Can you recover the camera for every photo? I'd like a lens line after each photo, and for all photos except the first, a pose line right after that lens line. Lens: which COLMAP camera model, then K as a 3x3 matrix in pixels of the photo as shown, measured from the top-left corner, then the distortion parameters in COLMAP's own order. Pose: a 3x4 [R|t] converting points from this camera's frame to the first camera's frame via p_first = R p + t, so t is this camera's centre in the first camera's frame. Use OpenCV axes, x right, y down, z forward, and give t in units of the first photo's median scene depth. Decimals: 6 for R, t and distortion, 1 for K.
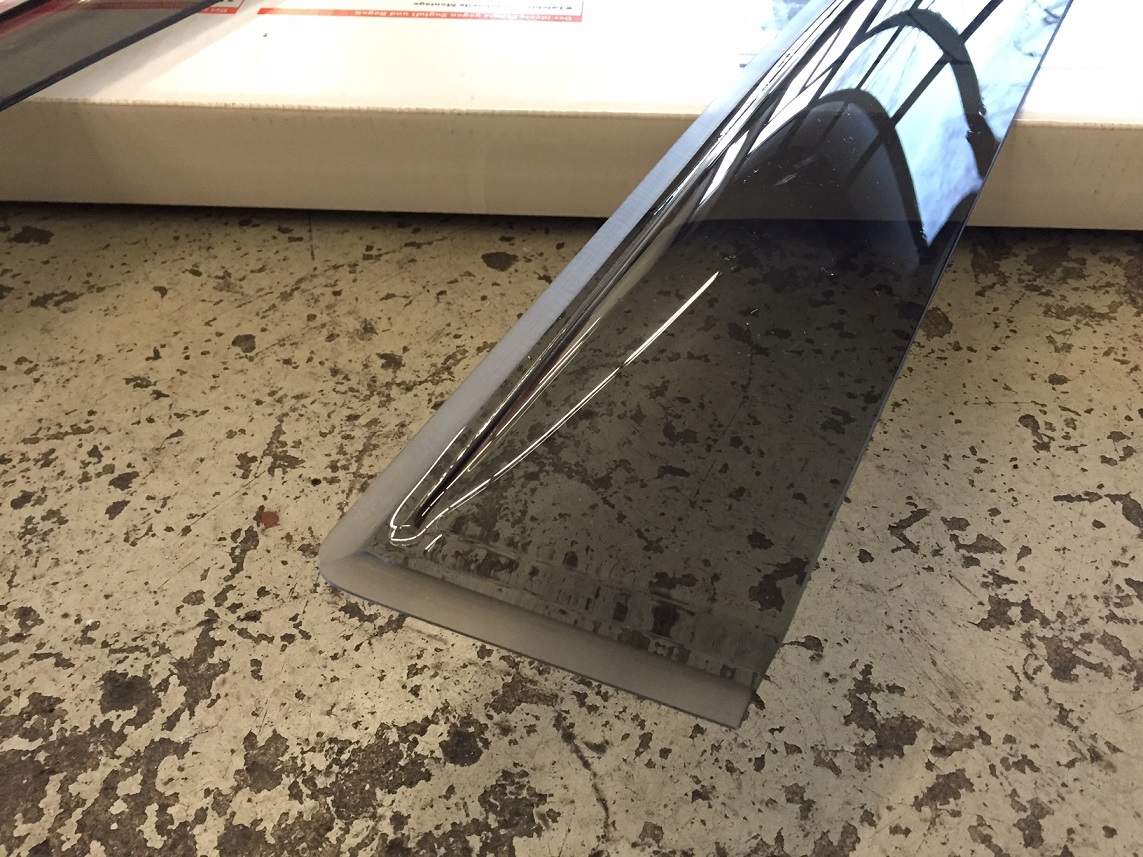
lens RADIAL K [[989.8, 0, 571.5], [0, 989.8, 428.5], [0, 0, 1]] dist [0.082330, -0.136139]
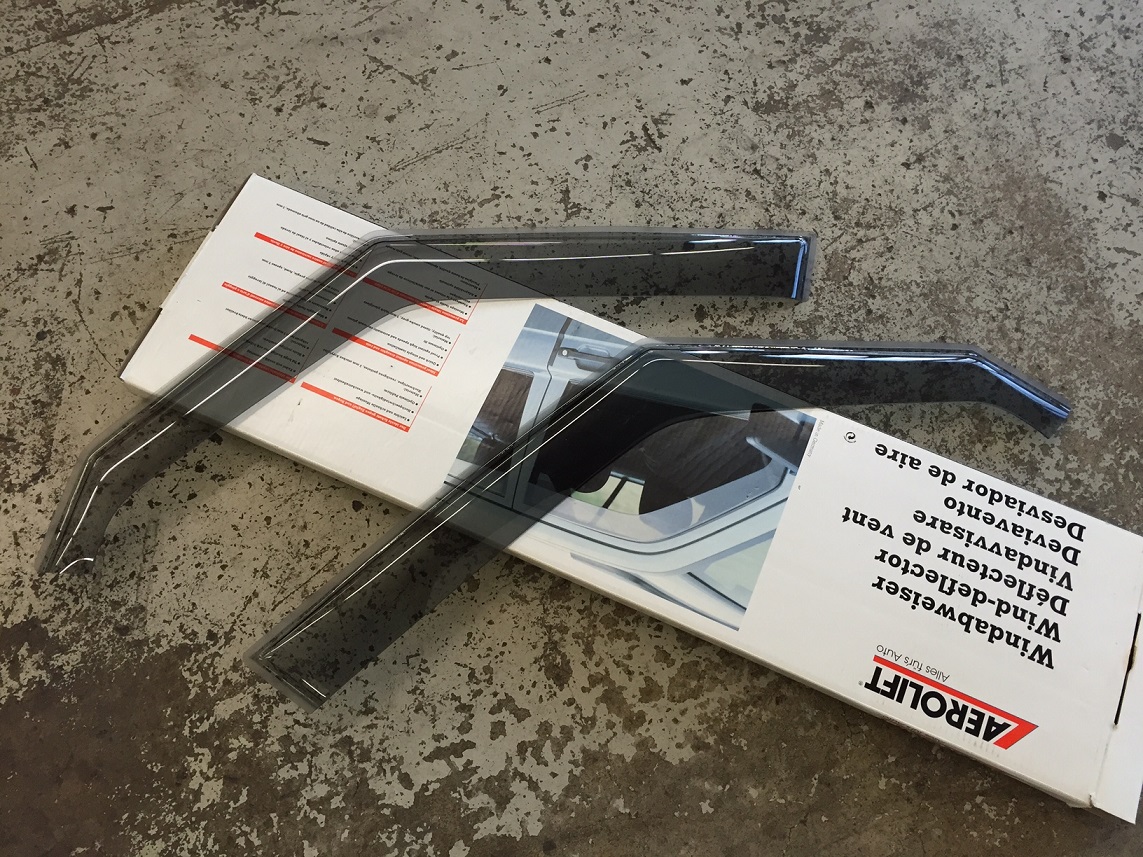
lens RADIAL K [[980.5, 0, 573.3], [0, 980.5, 430.1], [0, 0, 1]] dist [0.084549, -0.123590]
pose [[0.935573, 0.338656, -0.100079, 1.009885], [-0.260329, 0.852913, 0.452513, -2.516057], [0.238605, -0.397306, 0.886124, -1.829124]]
